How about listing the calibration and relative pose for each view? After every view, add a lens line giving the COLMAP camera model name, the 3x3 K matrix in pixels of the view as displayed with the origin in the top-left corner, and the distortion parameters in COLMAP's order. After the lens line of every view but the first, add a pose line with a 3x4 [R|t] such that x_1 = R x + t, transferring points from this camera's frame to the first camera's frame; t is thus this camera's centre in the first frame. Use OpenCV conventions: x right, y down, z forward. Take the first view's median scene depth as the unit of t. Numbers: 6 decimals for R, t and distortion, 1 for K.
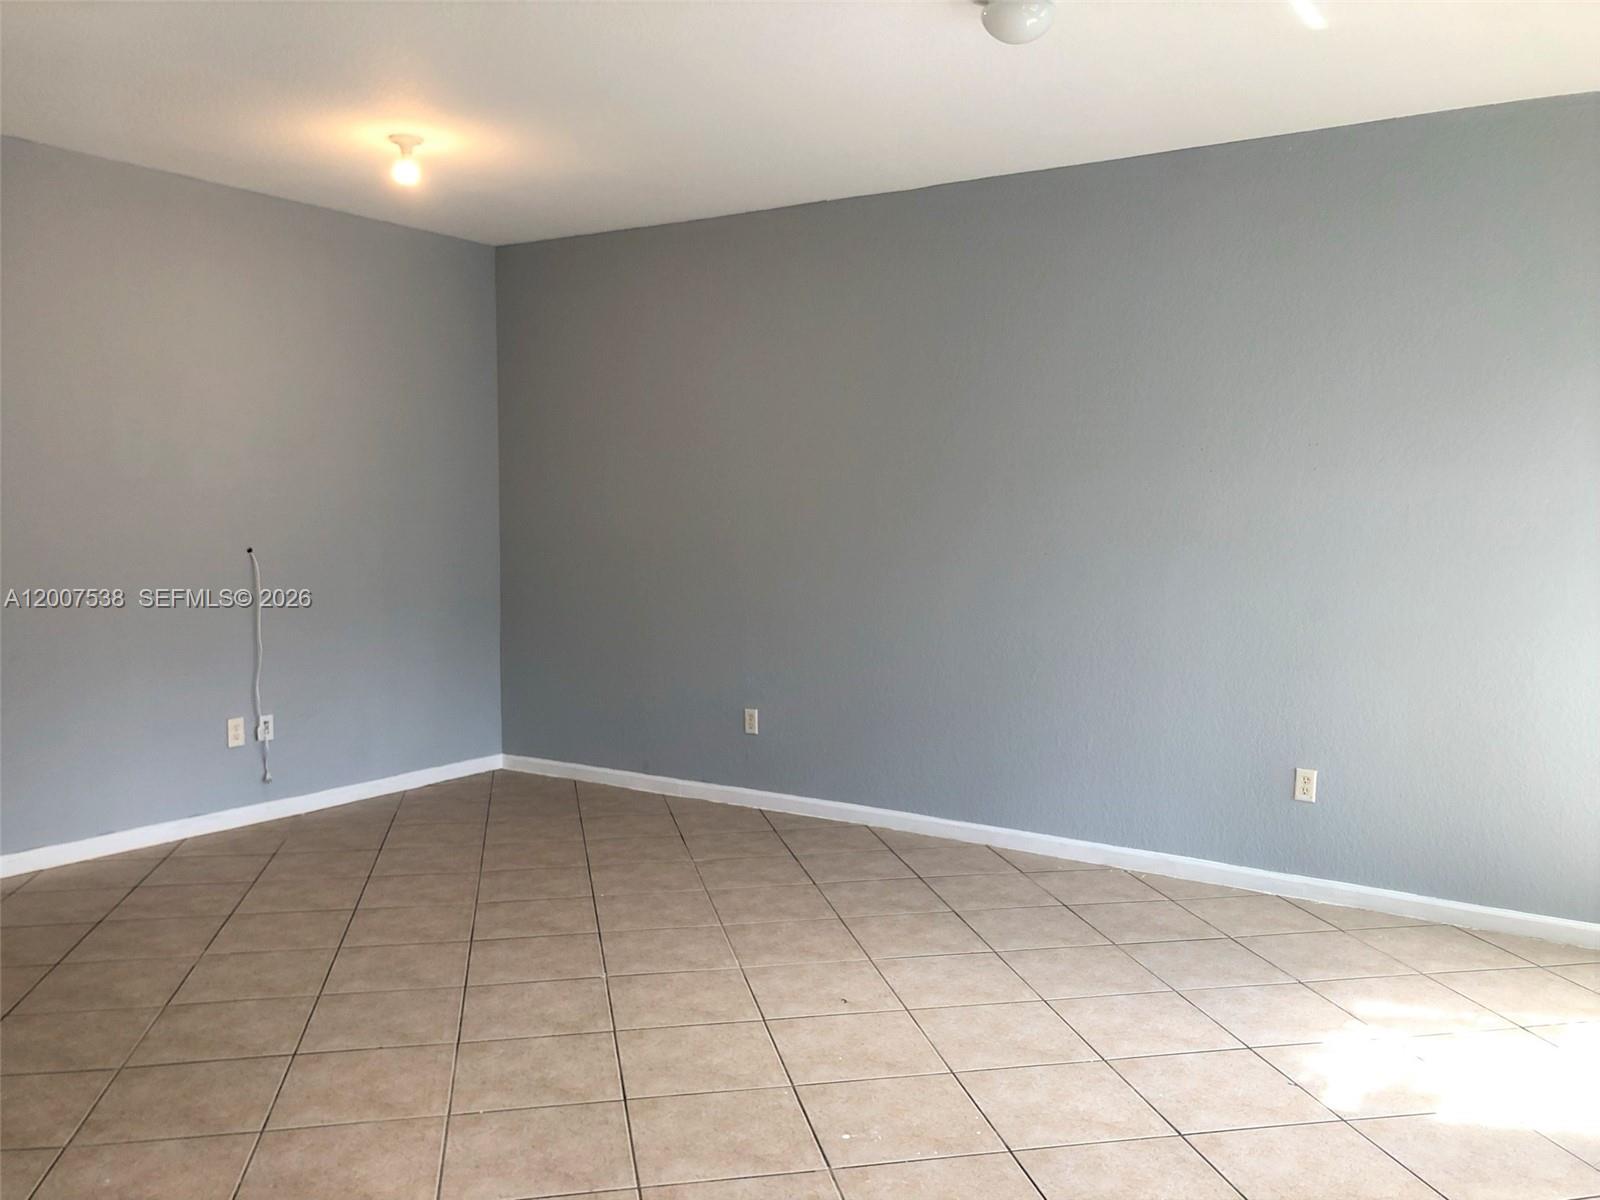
lens RADIAL K [[1312.4, 0, 800.0], [0, 1312.4, 600.0], [0, 0, 1]] dist [0.074608, -0.185098]
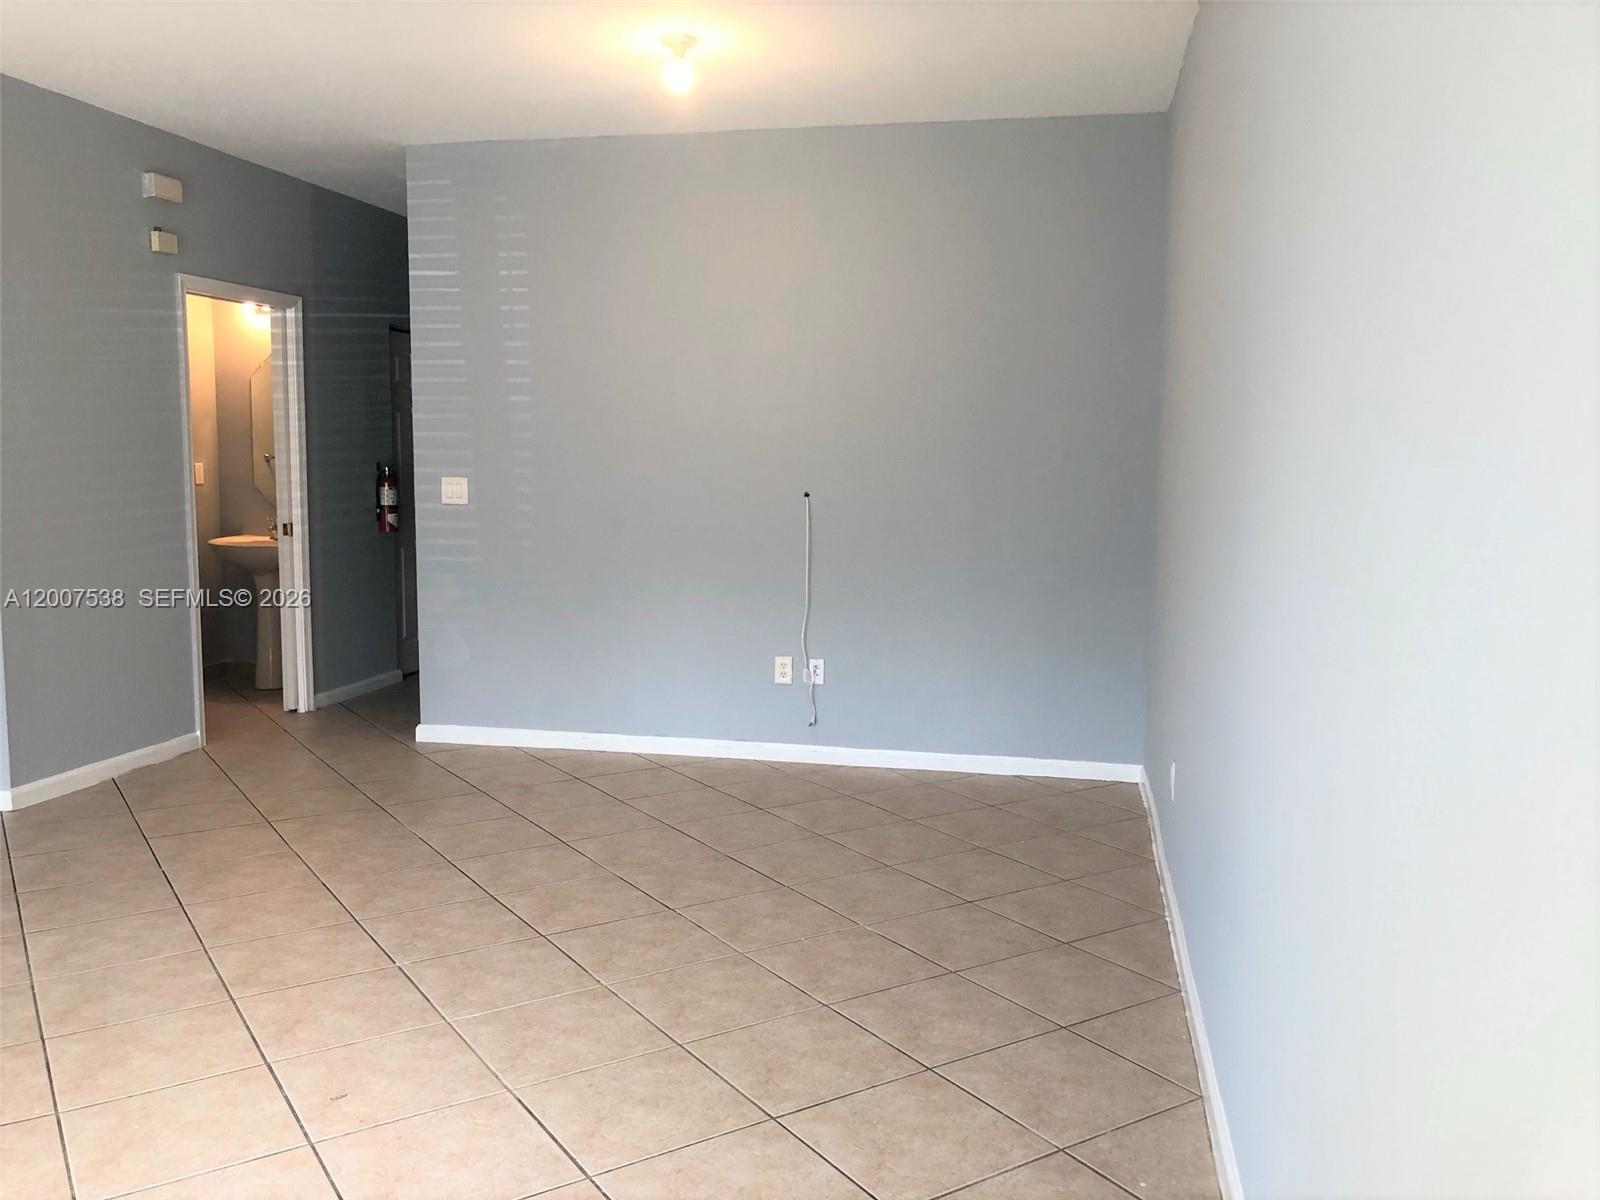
lens RADIAL K [[1312.4, 0, 800.0], [0, 1312.4, 600.0], [0, 0, 1]] dist [0.074608, -0.185098]
pose [[0.370556, 0.099356, -0.923481, 0.573530], [-0.074744, 0.994227, 0.076976, -0.037836], [0.925798, 0.040501, 0.375843, 0.688294]]
